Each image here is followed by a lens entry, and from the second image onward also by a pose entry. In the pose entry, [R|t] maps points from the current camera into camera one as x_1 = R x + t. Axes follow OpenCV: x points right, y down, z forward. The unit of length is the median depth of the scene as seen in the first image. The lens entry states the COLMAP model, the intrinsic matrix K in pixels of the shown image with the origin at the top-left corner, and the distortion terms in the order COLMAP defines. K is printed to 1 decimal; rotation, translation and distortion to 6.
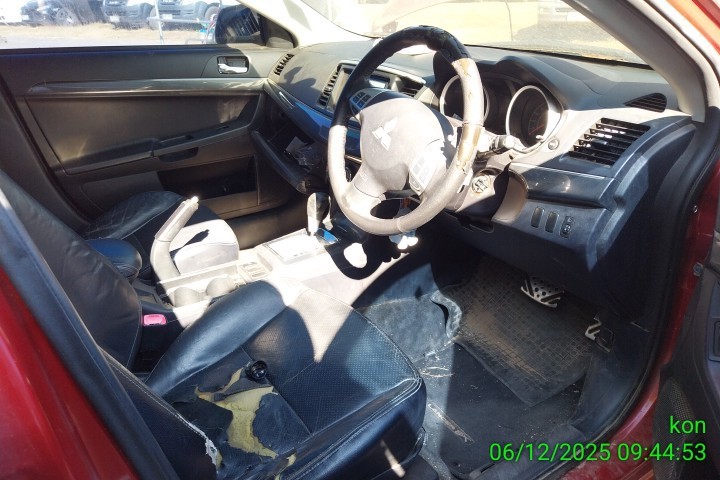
lens RADIAL K [[544.8, 0, 360.4], [0, 544.8, 226.7], [0, 0, 1]] dist [0.087179, -0.162995]
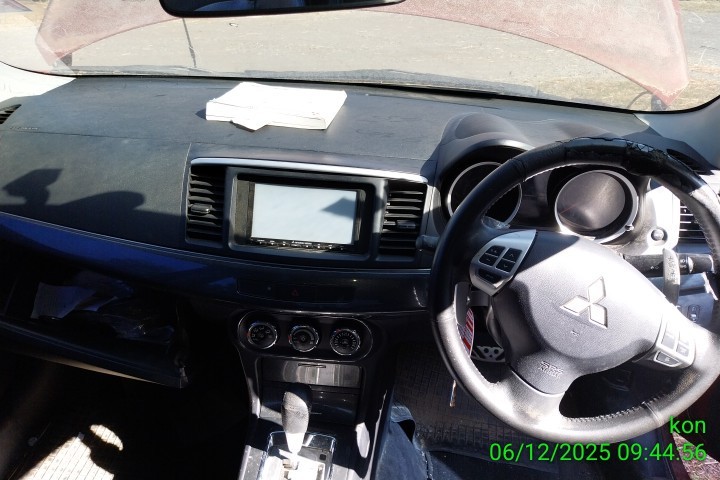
lens RADIAL K [[544.8, 0, 360.4], [0, 544.8, 226.7], [0, 0, 1]] dist [0.087179, -0.162995]
pose [[0.616532, -0.337674, 0.711241, -0.511429], [0.271965, 0.939092, 0.210099, -0.427921], [-0.738866, 0.063900, 0.670816, 0.678724]]
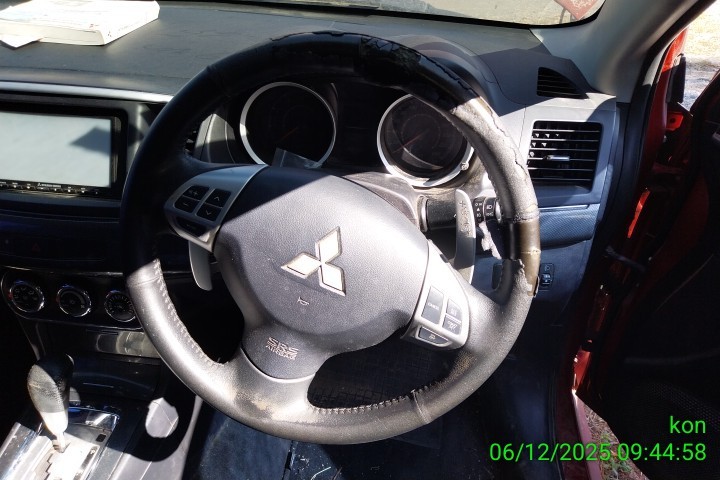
lens RADIAL K [[544.8, 0, 360.4], [0, 544.8, 226.7], [0, 0, 1]] dist [0.087179, -0.162995]
pose [[0.645070, -0.397810, 0.652405, -0.215210], [0.282126, 0.917462, 0.280478, -0.297317], [-0.710134, 0.003133, 0.704060, 0.566691]]
